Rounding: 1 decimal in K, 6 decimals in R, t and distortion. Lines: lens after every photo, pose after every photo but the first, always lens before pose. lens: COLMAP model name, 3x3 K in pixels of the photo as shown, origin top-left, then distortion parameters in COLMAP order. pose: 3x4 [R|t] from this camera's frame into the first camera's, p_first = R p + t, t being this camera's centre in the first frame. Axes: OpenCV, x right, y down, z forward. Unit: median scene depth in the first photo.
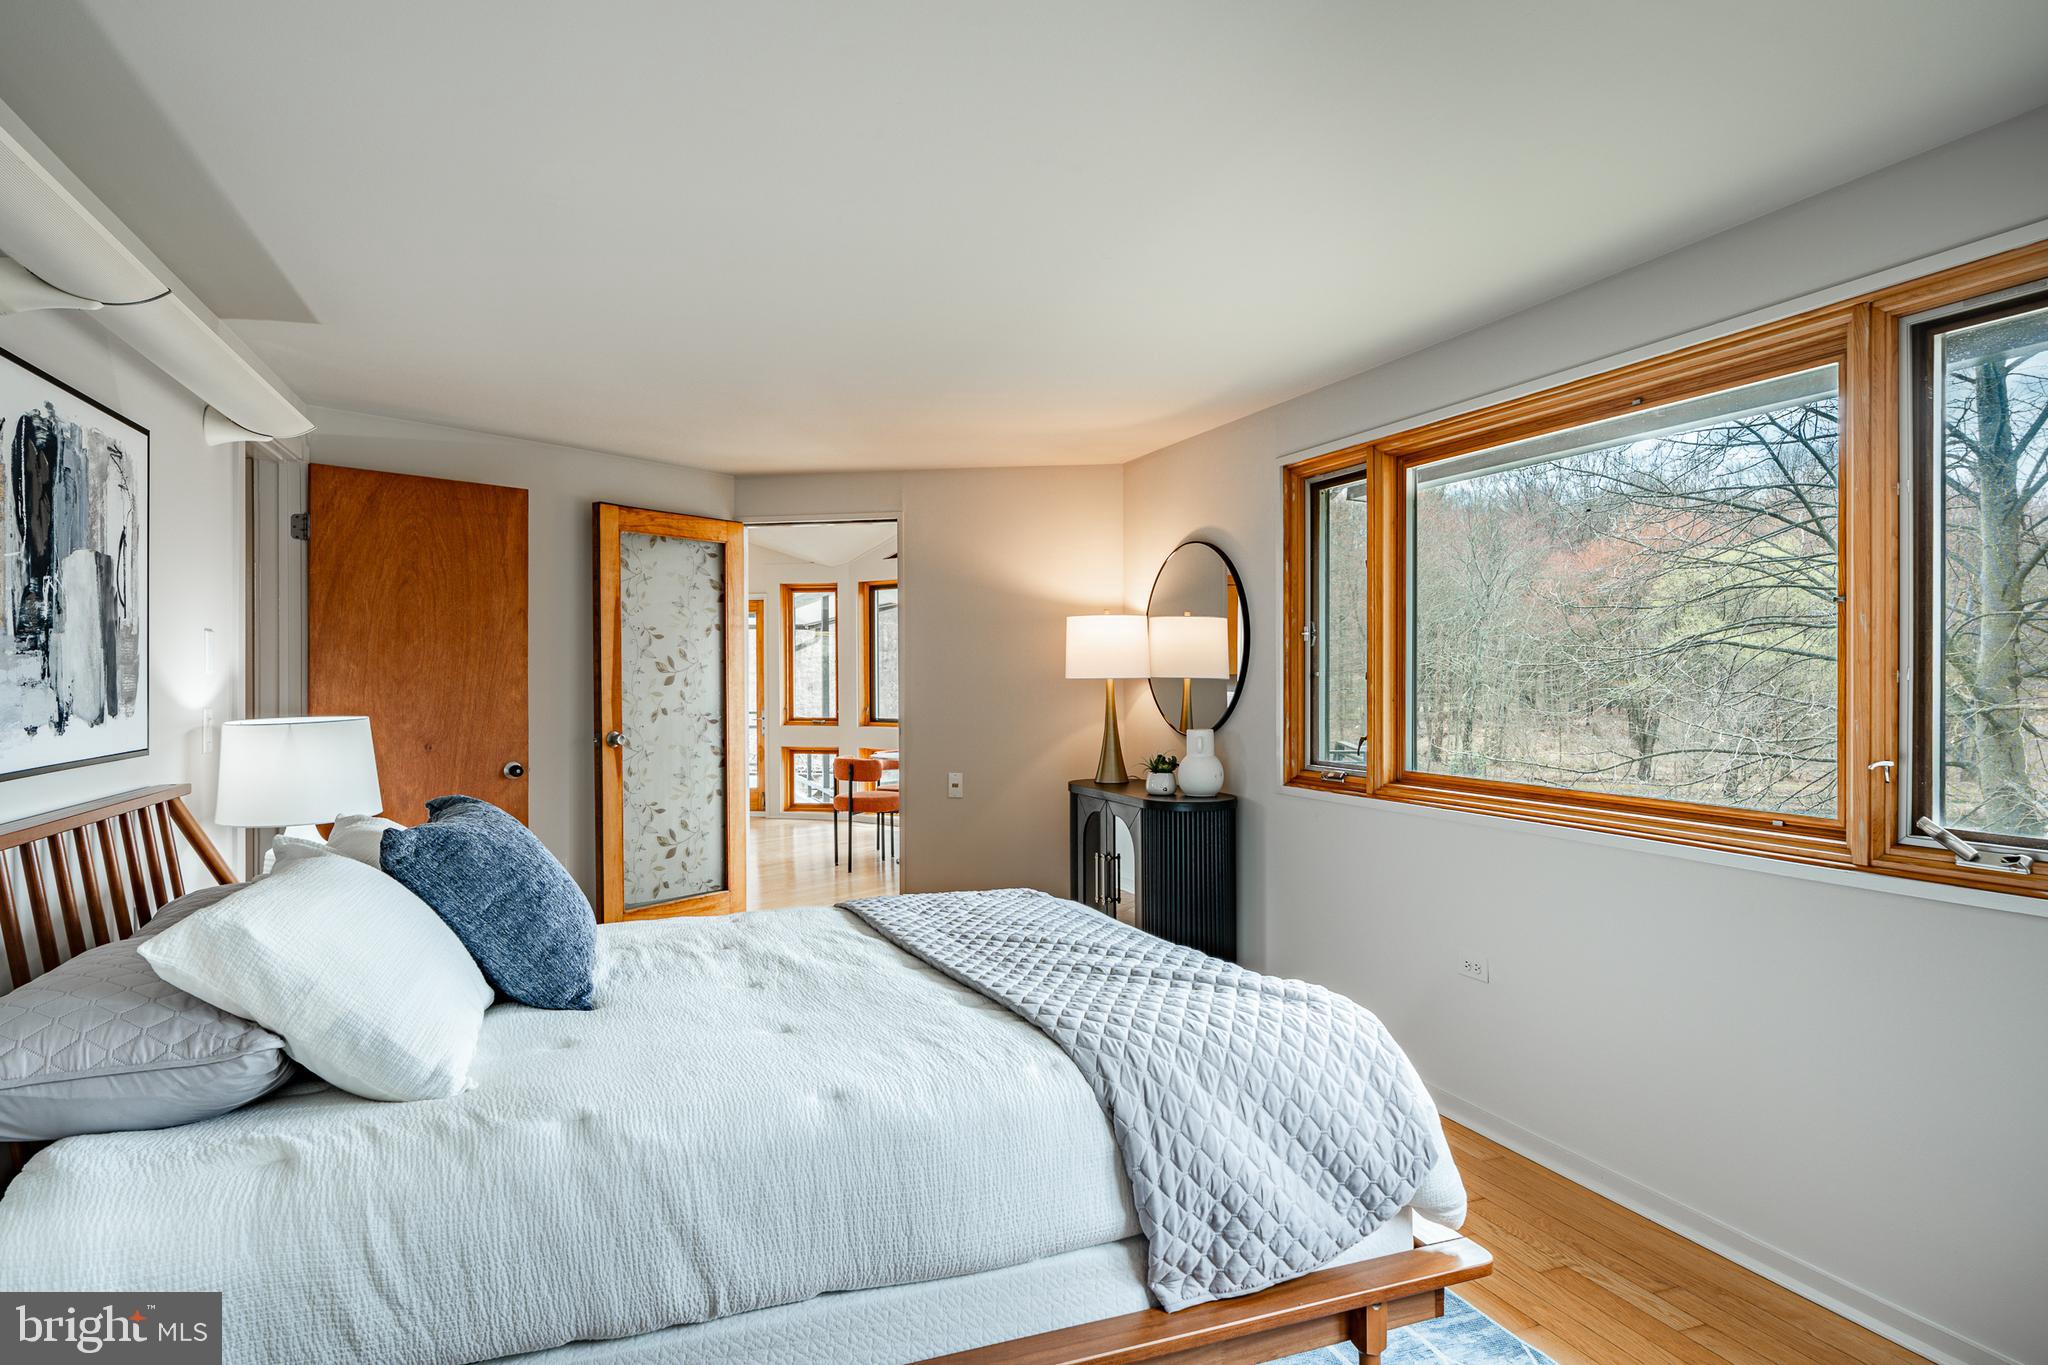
lens RADIAL K [[1169.2, 0, 1024.0], [0, 1169.2, 682.5], [0, 0, 1]] dist [0.000247, -0.000134]
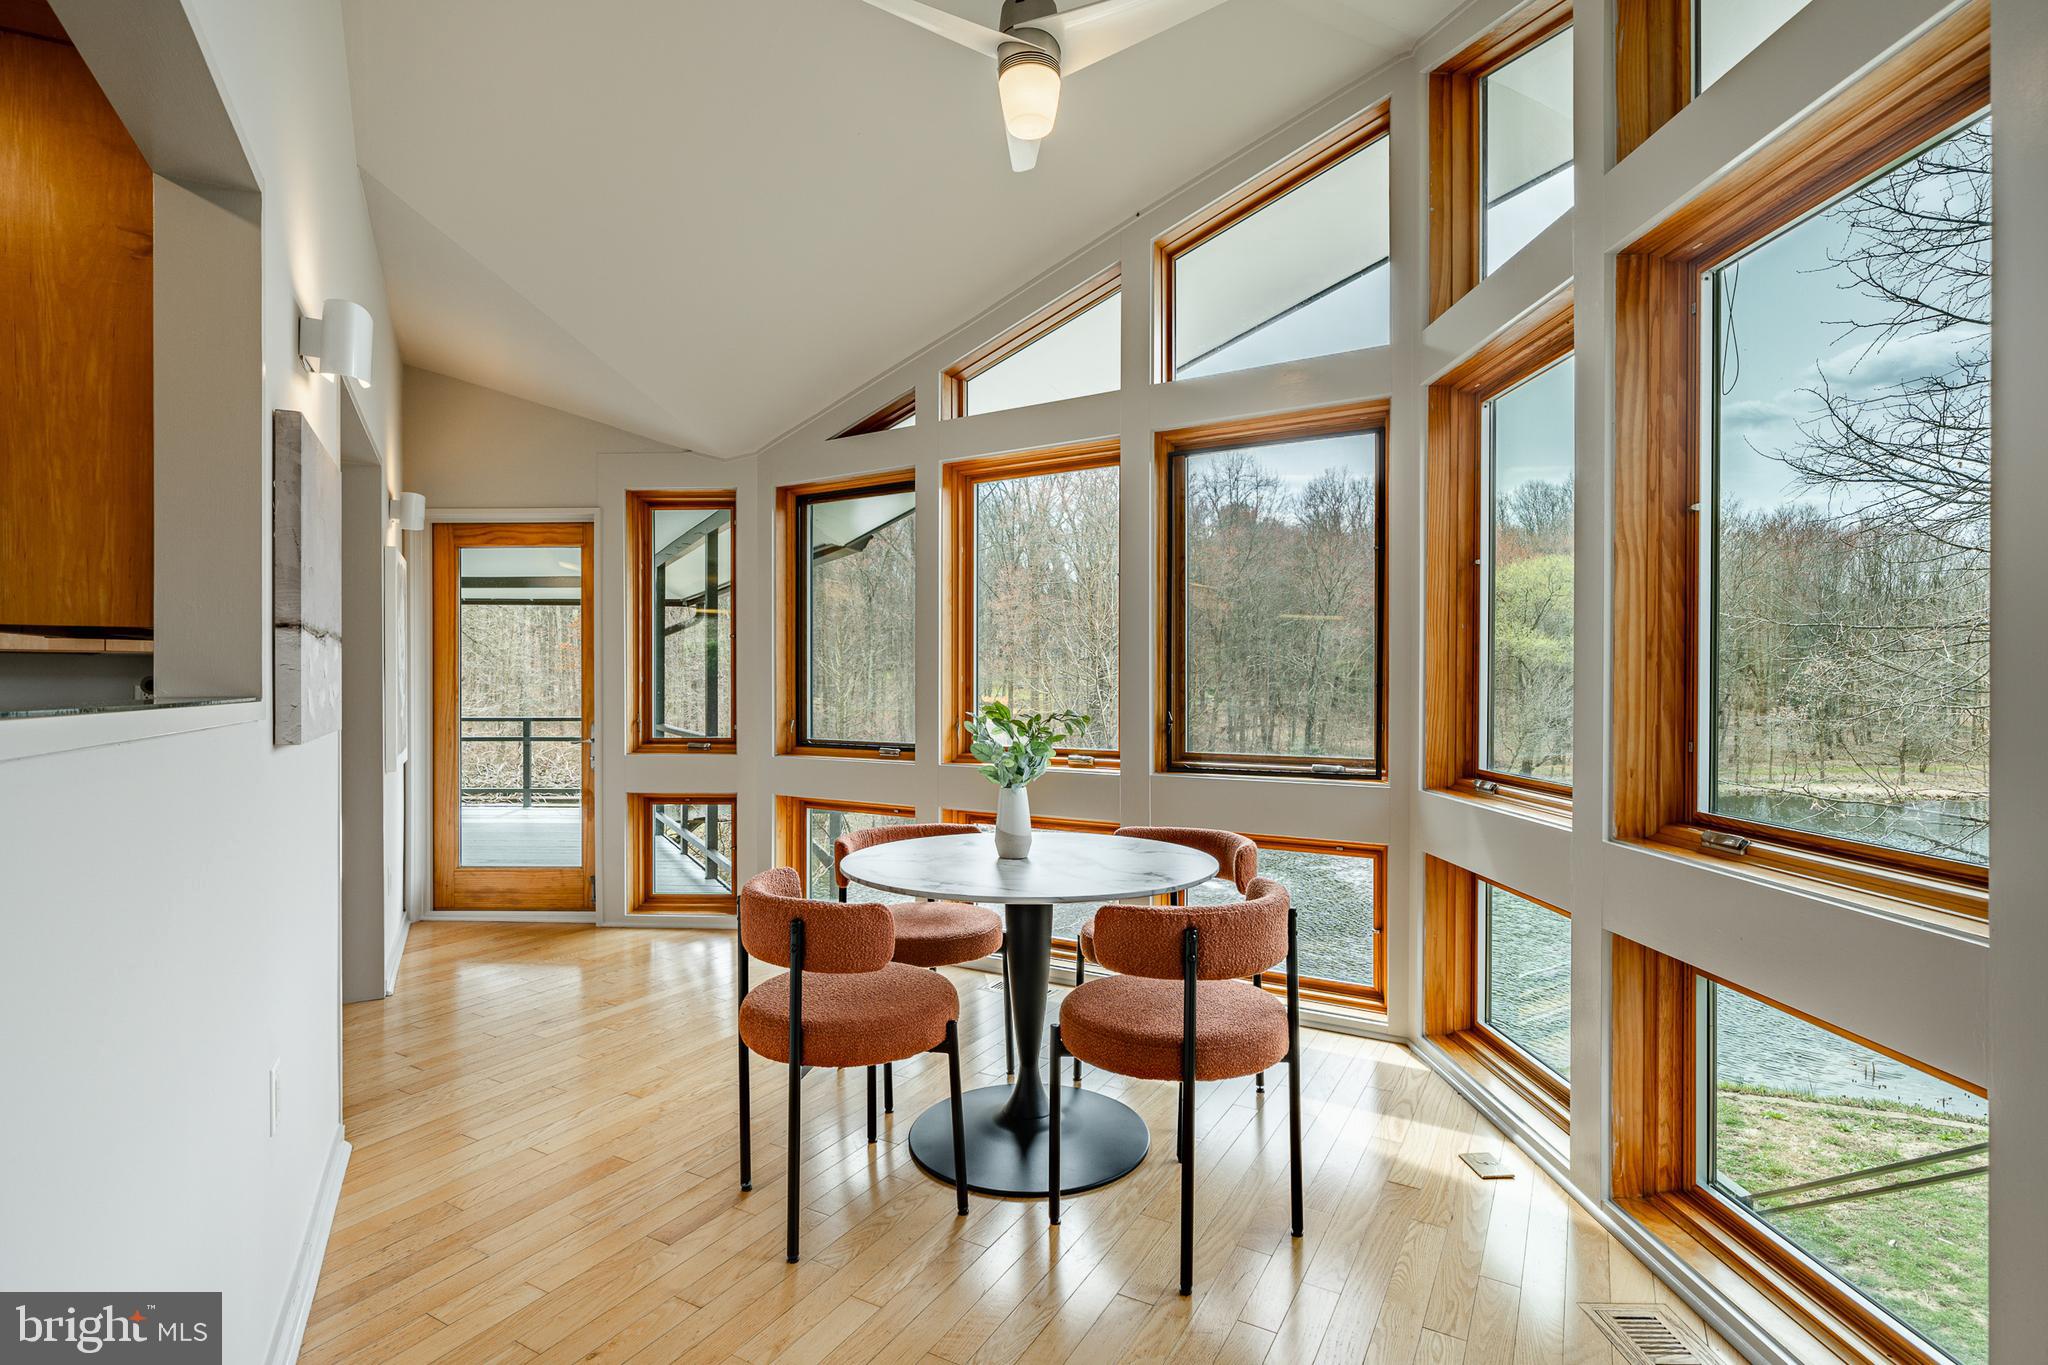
lens RADIAL K [[962.3, 0, 1006.4], [0, 962.3, 676.9], [0, 0, 1]] dist [-0.002296, -0.000433]
pose [[0.991540, 0.001972, 0.129785, -0.090273], [-0.000277, 0.999915, -0.013071, 0.006505], [-0.129800, 0.012925, 0.991456, 0.527295]]
